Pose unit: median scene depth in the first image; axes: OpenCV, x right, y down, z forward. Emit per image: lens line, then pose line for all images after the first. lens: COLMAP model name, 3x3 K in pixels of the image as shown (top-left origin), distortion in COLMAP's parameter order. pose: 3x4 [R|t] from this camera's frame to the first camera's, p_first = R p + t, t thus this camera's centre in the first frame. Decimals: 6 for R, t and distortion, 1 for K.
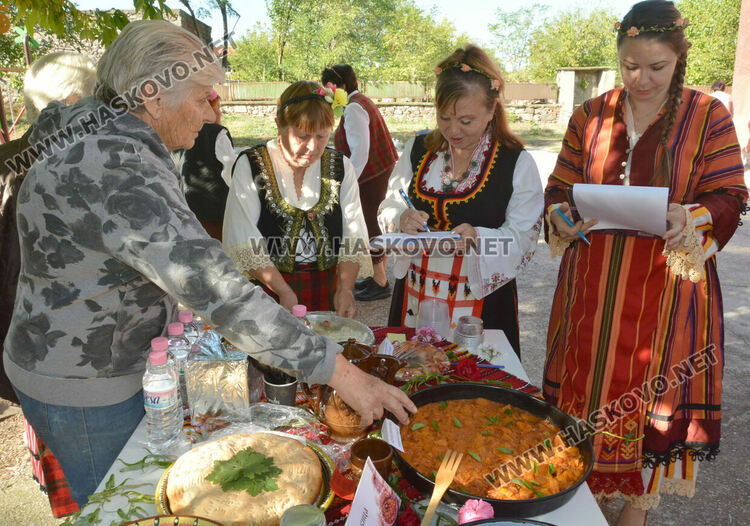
lens RADIAL K [[677.6, 0, 359.3], [0, 677.6, 264.1], [0, 0, 1]] dist [-0.031937, 0.000000]
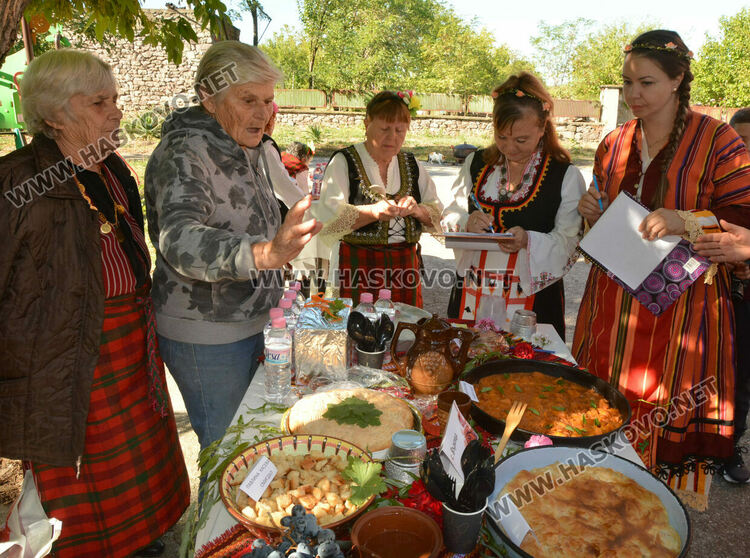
lens RADIAL K [[717.5, 0, 387.4], [0, 717.5, 274.2], [0, 0, 1]] dist [-0.036666, 0.000000]
pose [[0.999434, 0.033529, 0.002858, -0.074405], [-0.033486, 0.999344, -0.013807, 0.043438], [-0.003319, 0.013703, 0.999901, -0.208398]]
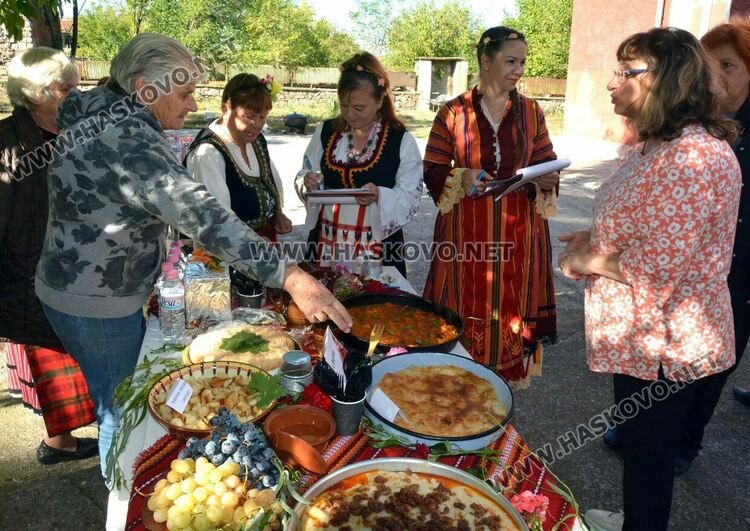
lens RADIAL K [[677.6, 0, 376.9], [0, 677.6, 263.4], [0, 0, 1]] dist [-0.031937, 0.000000]
pose [[0.974592, -0.029048, 0.222095, -0.133223], [0.024340, 0.999418, 0.023908, 0.064494], [-0.222660, -0.017895, 0.974732, -0.332156]]
